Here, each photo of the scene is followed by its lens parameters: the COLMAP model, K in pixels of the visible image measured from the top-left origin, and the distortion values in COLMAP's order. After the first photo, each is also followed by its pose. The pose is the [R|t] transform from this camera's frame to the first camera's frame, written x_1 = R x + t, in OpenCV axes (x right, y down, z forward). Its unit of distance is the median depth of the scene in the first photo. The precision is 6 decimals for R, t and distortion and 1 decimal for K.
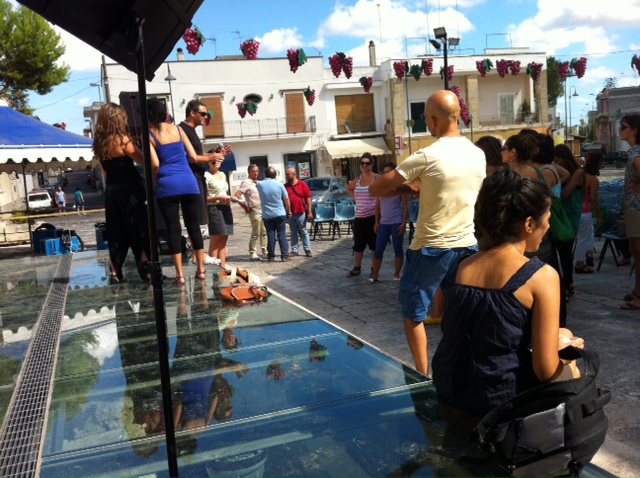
lens RADIAL K [[626.3, 0, 320.0], [0, 626.3, 239.0], [0, 0, 1]] dist [0.028747, -0.130013]
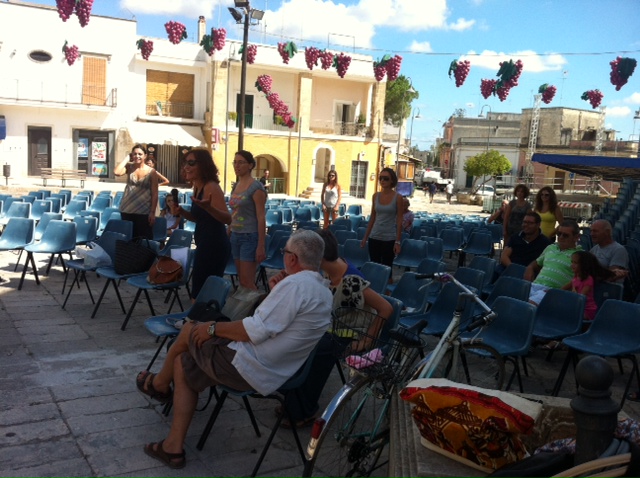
lens RADIAL K [[626.3, 0, 320.0], [0, 626.3, 239.0], [0, 0, 1]] dist [0.028747, -0.130013]
pose [[0.966526, 0.112771, 0.230458, 0.083207], [-0.113549, 0.993483, -0.009928, -0.019290], [-0.230076, -0.016573, 0.973032, 0.119871]]
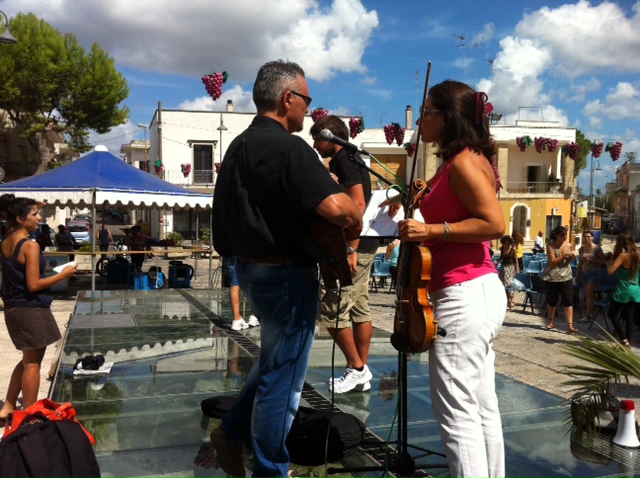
lens RADIAL K [[626.3, 0, 320.0], [0, 626.3, 239.0], [0, 0, 1]] dist [0.028747, -0.130013]
pose [[0.996869, 0.076941, -0.018233, -0.031099], [-0.078113, 0.994041, -0.076036, -0.000584], [0.012274, 0.077222, 0.996938, -0.036899]]
